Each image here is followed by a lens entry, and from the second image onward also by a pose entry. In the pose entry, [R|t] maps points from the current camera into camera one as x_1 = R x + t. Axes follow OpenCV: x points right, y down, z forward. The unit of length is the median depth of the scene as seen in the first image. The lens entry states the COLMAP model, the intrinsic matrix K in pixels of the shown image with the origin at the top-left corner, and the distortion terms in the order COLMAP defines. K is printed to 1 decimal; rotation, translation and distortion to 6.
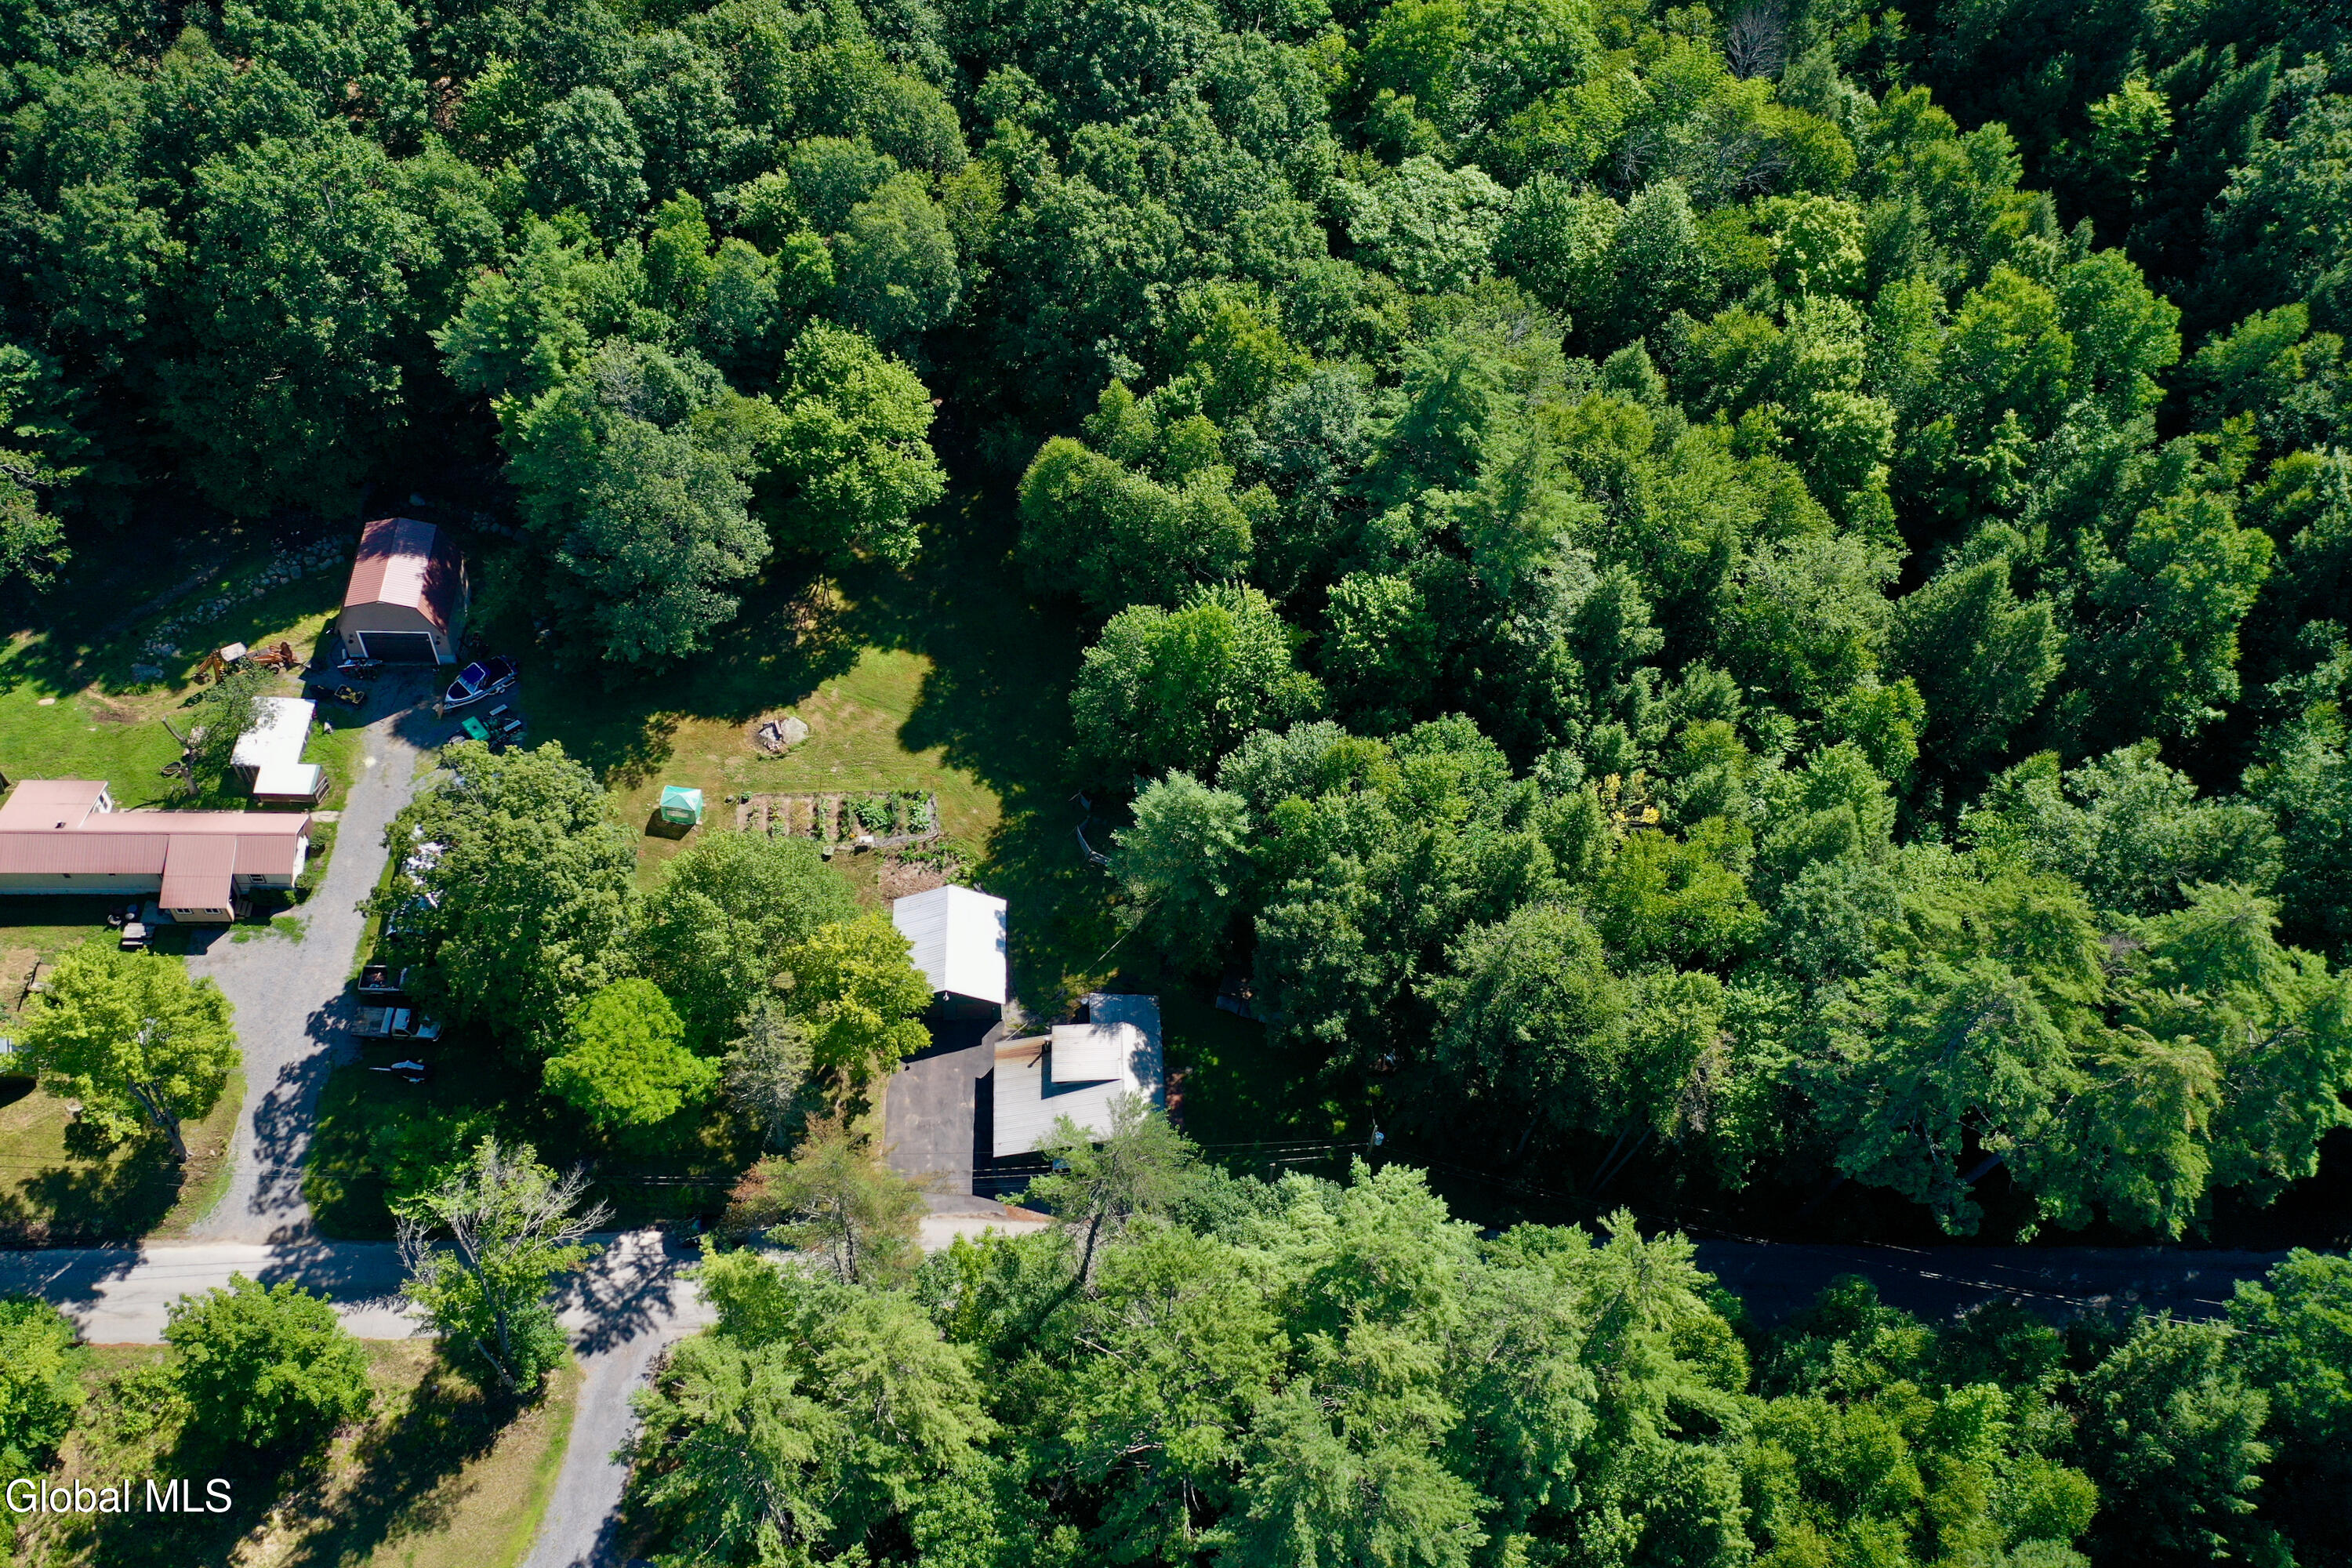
lens RADIAL K [[1947.1, 0, 1134.6], [0, 1947.1, 785.6], [0, 0, 1]] dist [-0.006445, -0.000322]
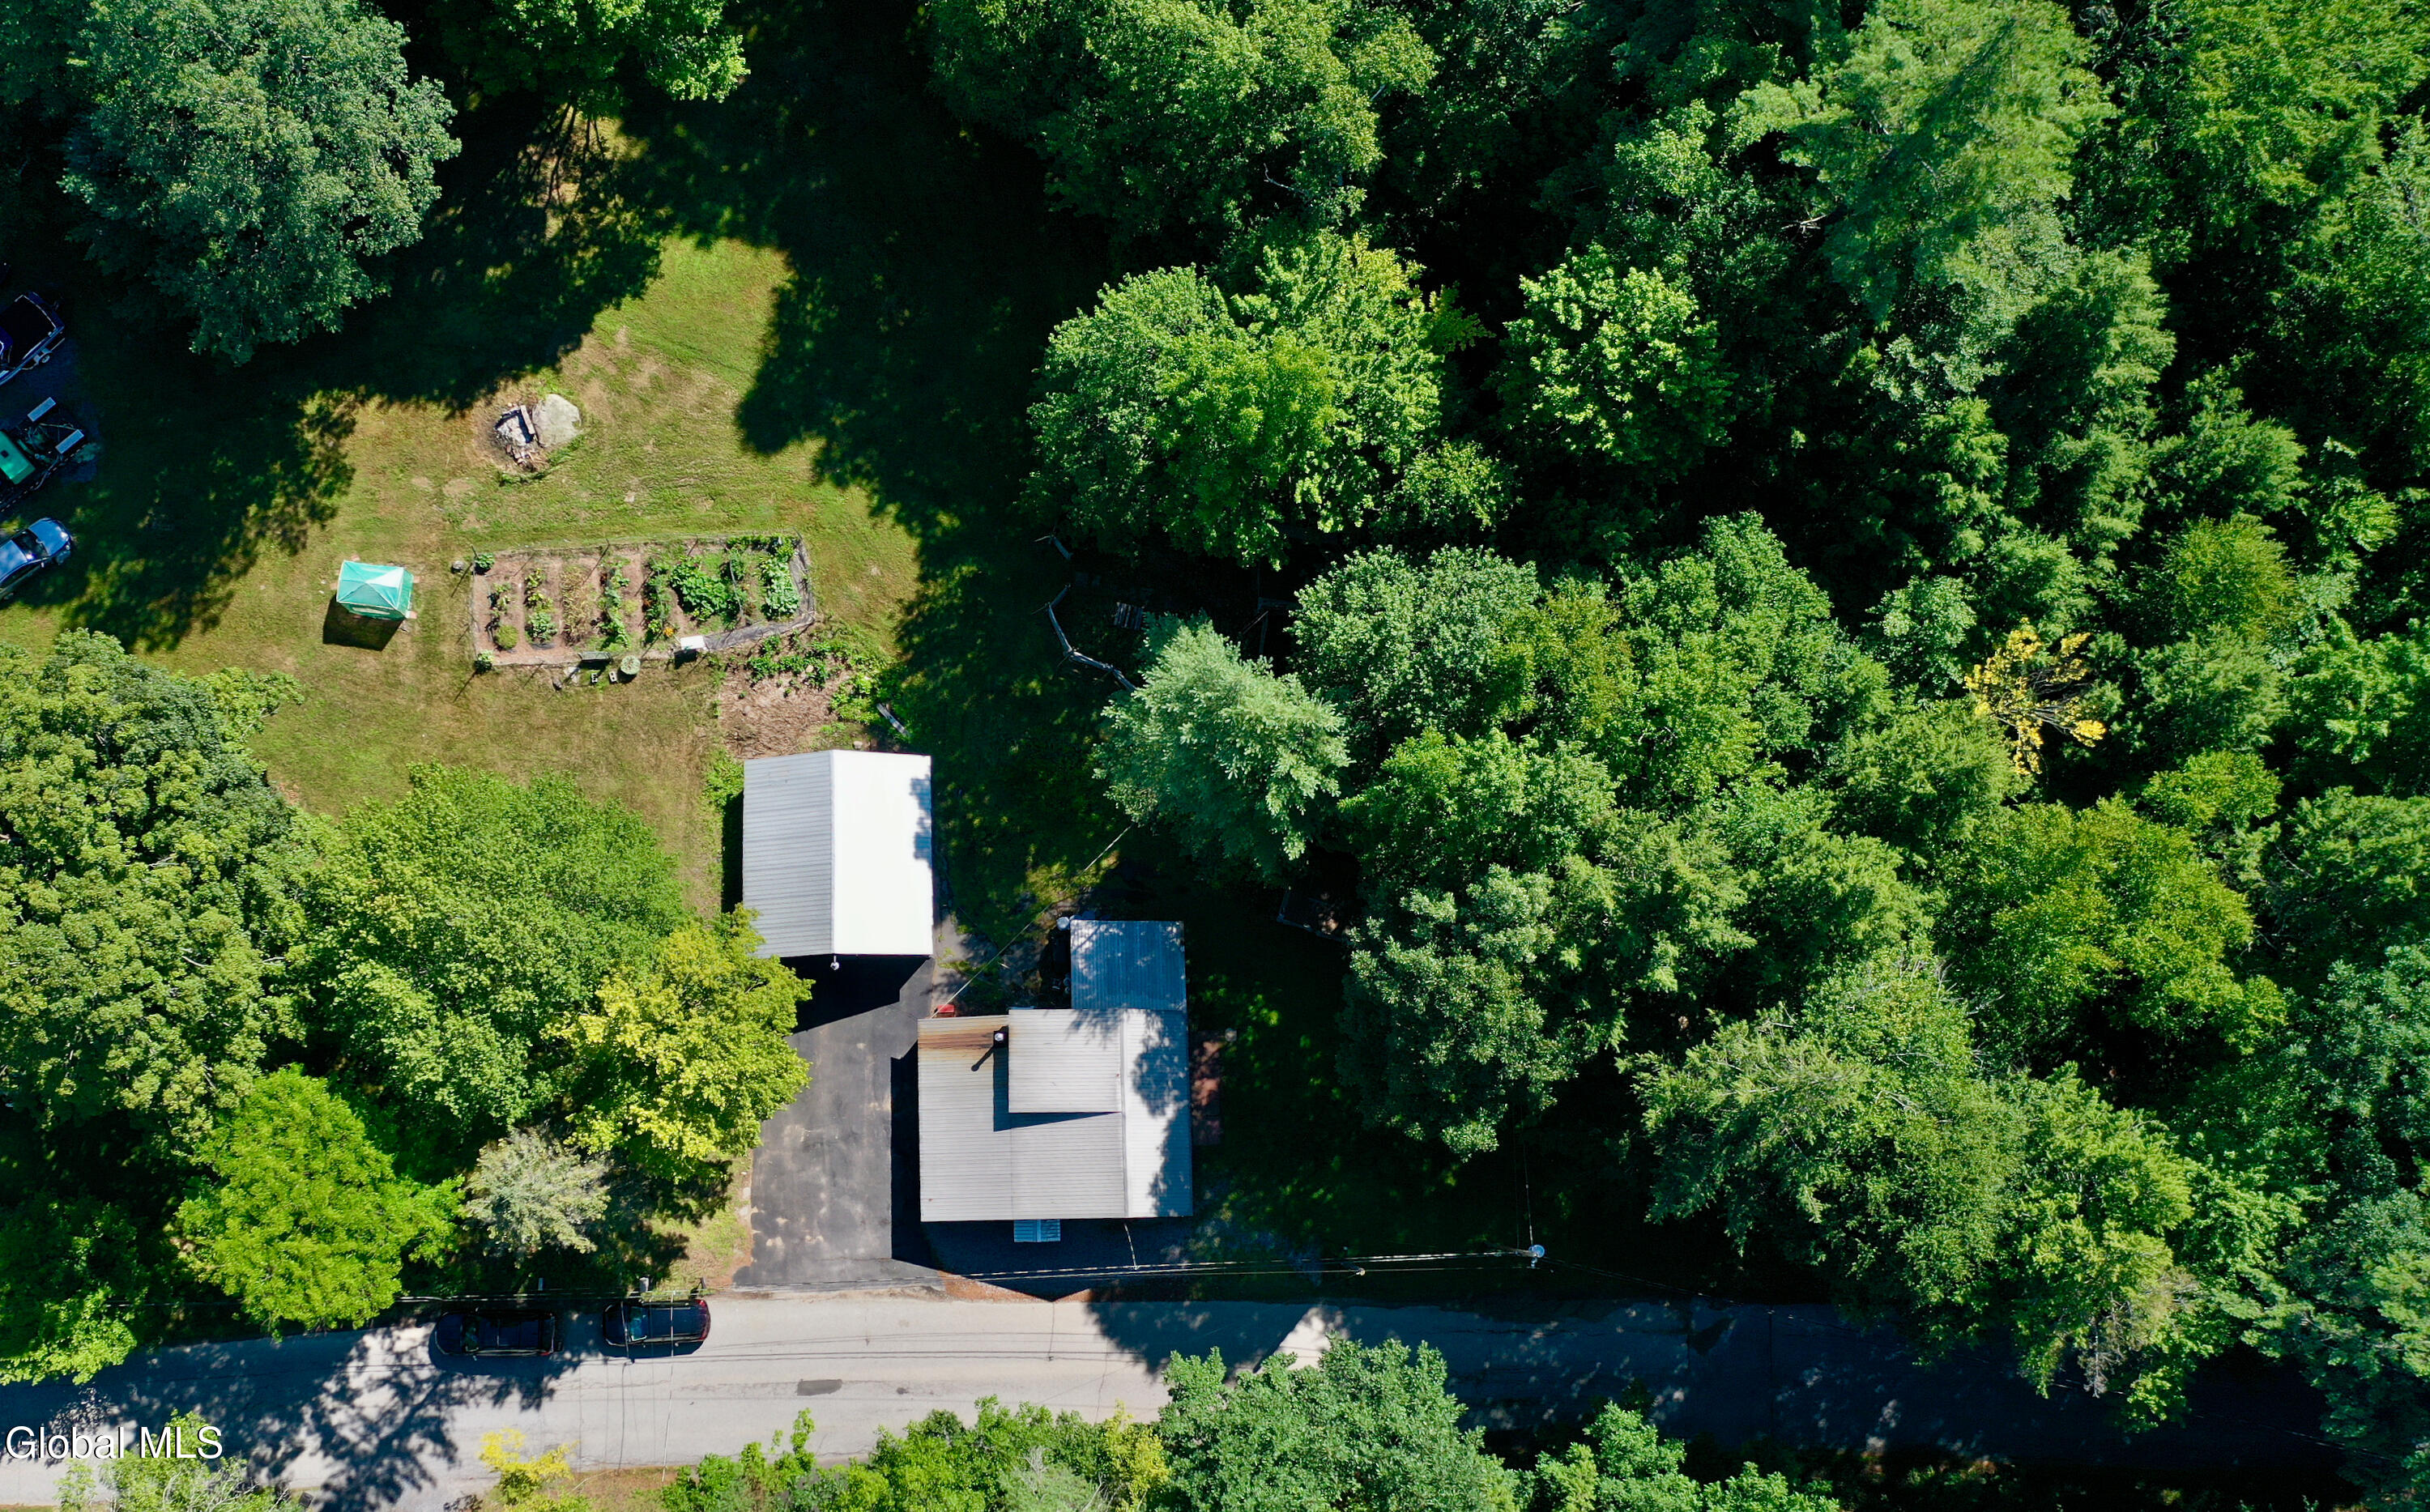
lens RADIAL K [[2235.3, 0, 1023.2], [0, 2235.3, 894.5], [0, 0, 1]] dist [0.011073, -0.013903]
pose [[0.997991, 0.006581, -0.063013, 0.006434], [0.025602, 0.867872, 0.496127, -0.256340], [0.057952, -0.496743, 0.865960, 0.402981]]
